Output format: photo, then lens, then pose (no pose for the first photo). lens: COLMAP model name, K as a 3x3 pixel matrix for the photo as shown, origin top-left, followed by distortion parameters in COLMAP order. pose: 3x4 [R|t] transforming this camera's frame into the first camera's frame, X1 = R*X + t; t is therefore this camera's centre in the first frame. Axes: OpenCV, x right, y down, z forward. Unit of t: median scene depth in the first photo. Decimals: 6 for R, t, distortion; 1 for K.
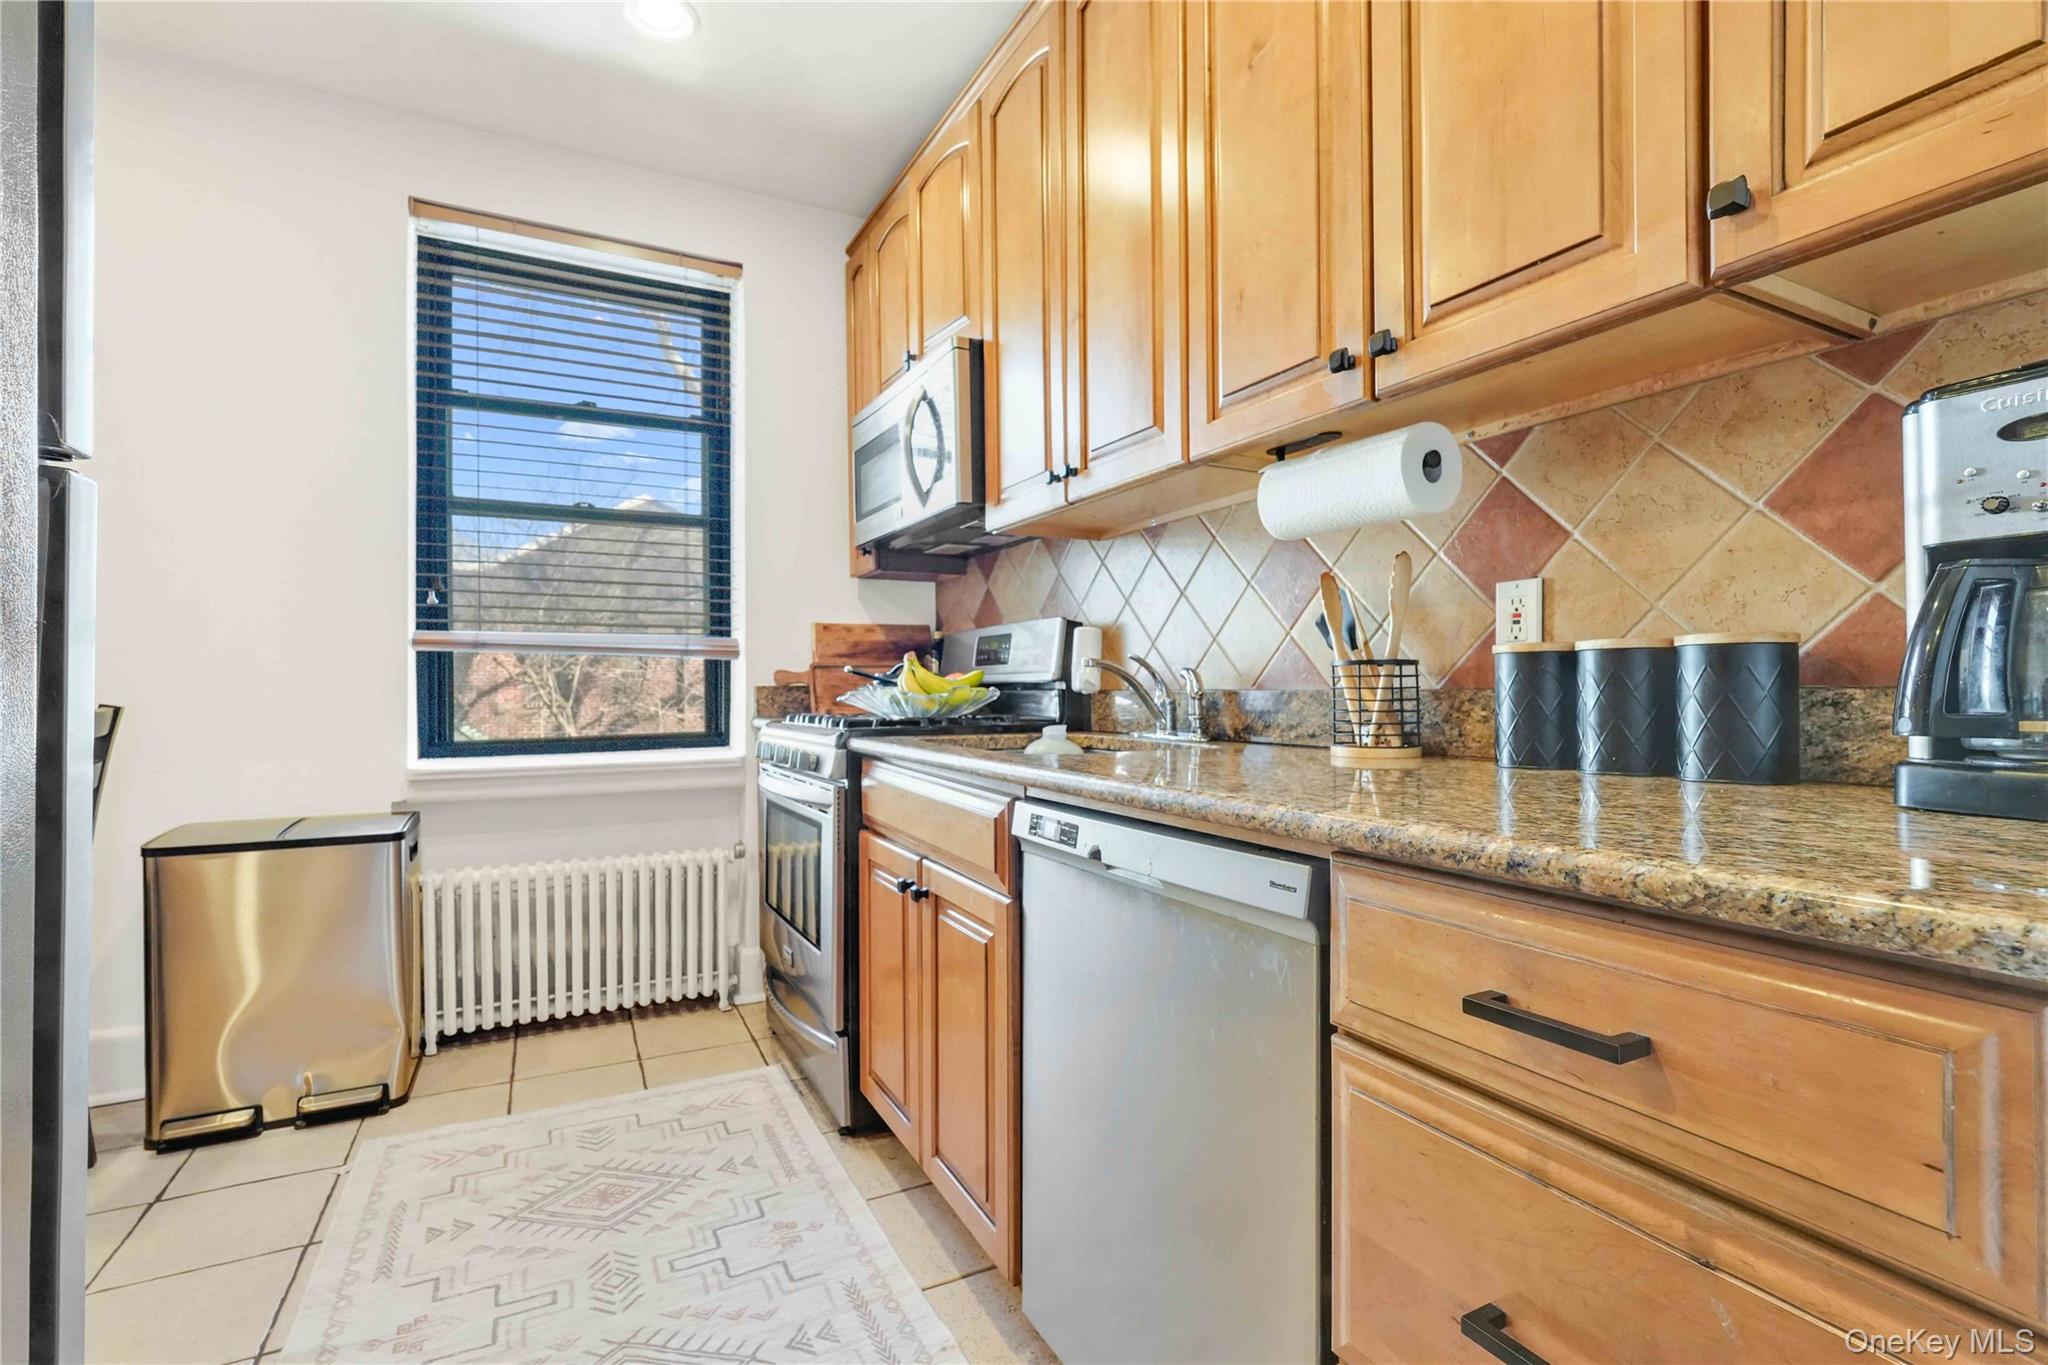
lens RADIAL K [[916.6, 0, 1023.0], [0, 916.6, 688.3], [0, 0, 1]] dist [-0.013121, 0.008018]
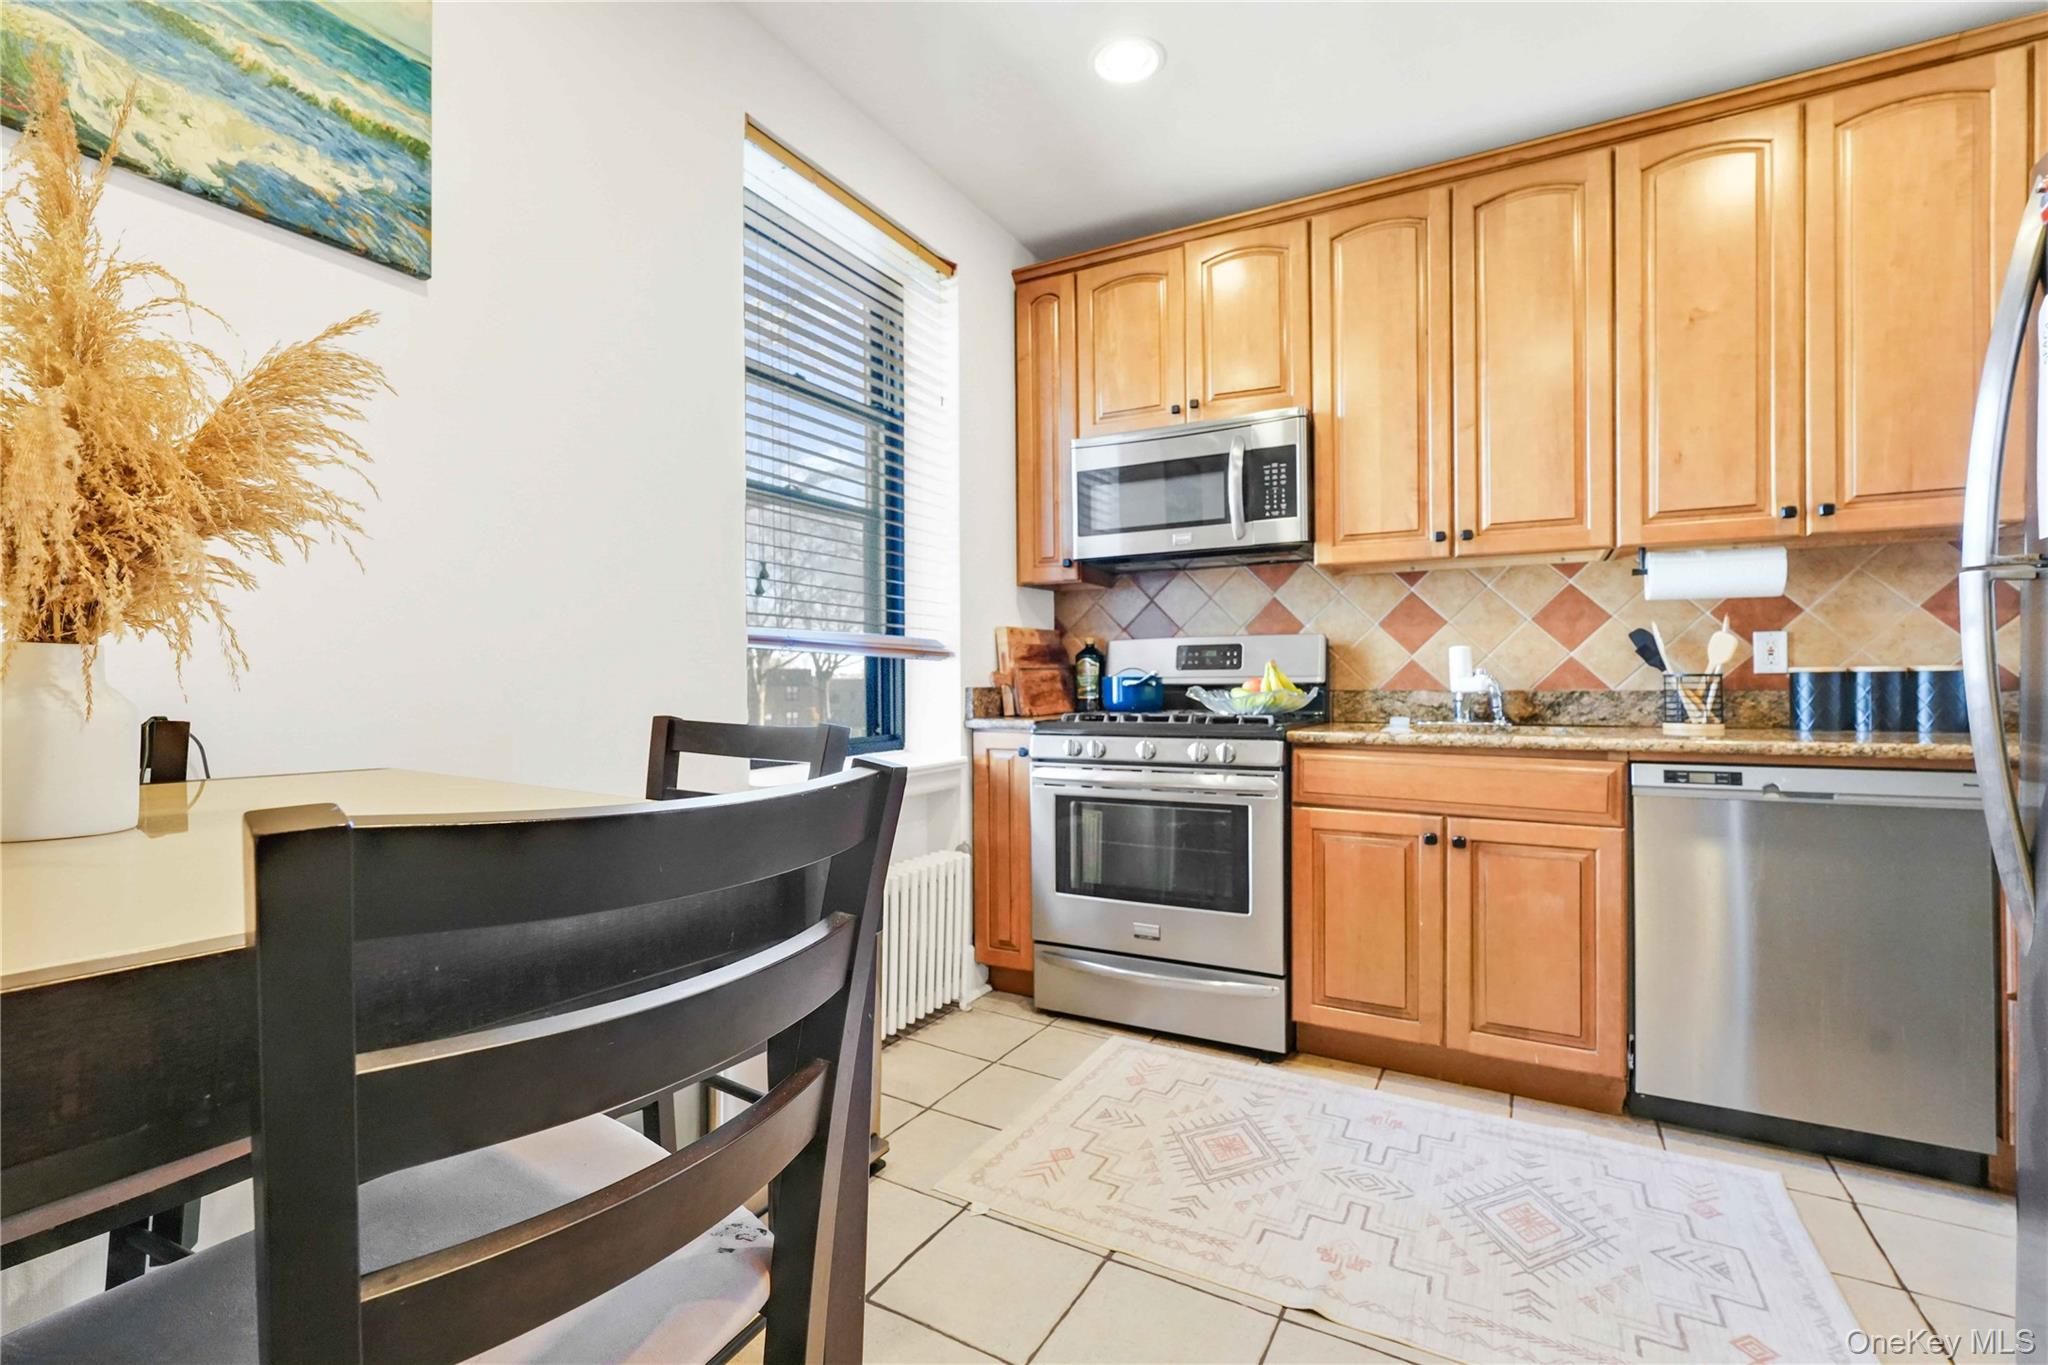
lens RADIAL K [[916.6, 0, 1021.8], [0, 916.6, 684.2], [0, 0, 1]] dist [-0.013121, 0.008018]
pose [[0.839303, 0.000341, 0.543663, -1.036511], [-0.000809, 0.999999, 0.000621, -0.006819], [-0.543663, -0.000961, 0.839303, 0.161668]]
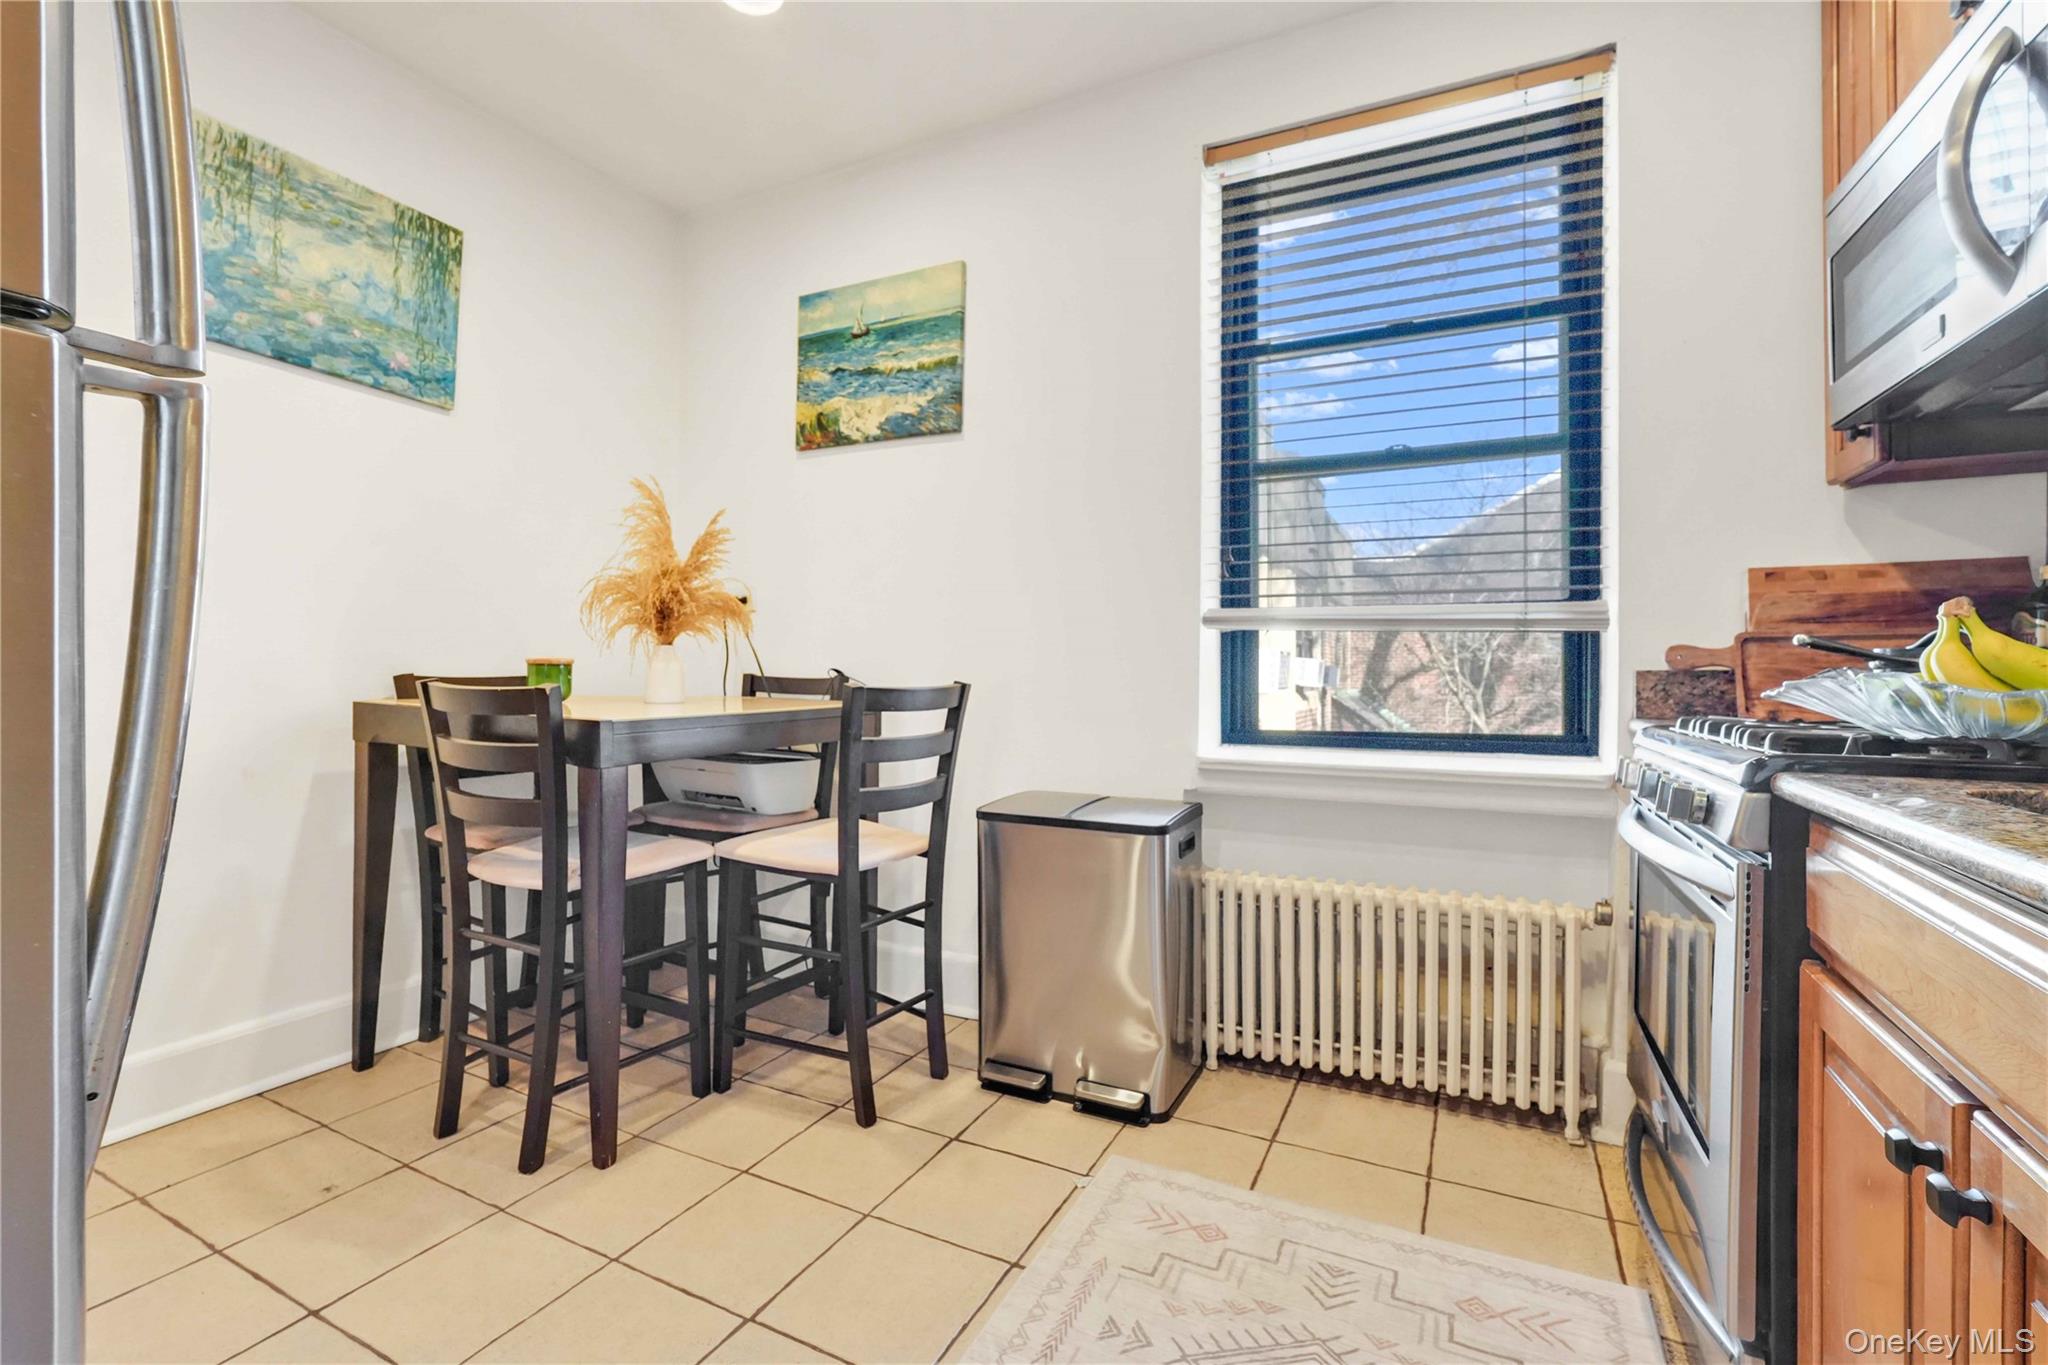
lens RADIAL K [[916.6, 0, 1020.0], [0, 916.6, 673.7], [0, 0, 1]] dist [-0.013121, 0.008018]
pose [[0.588046, 0.011642, -0.808743, -0.026735], [-0.012711, 0.999906, 0.005152, 0.002753], [0.808727, 0.007250, 0.588139, 0.331541]]
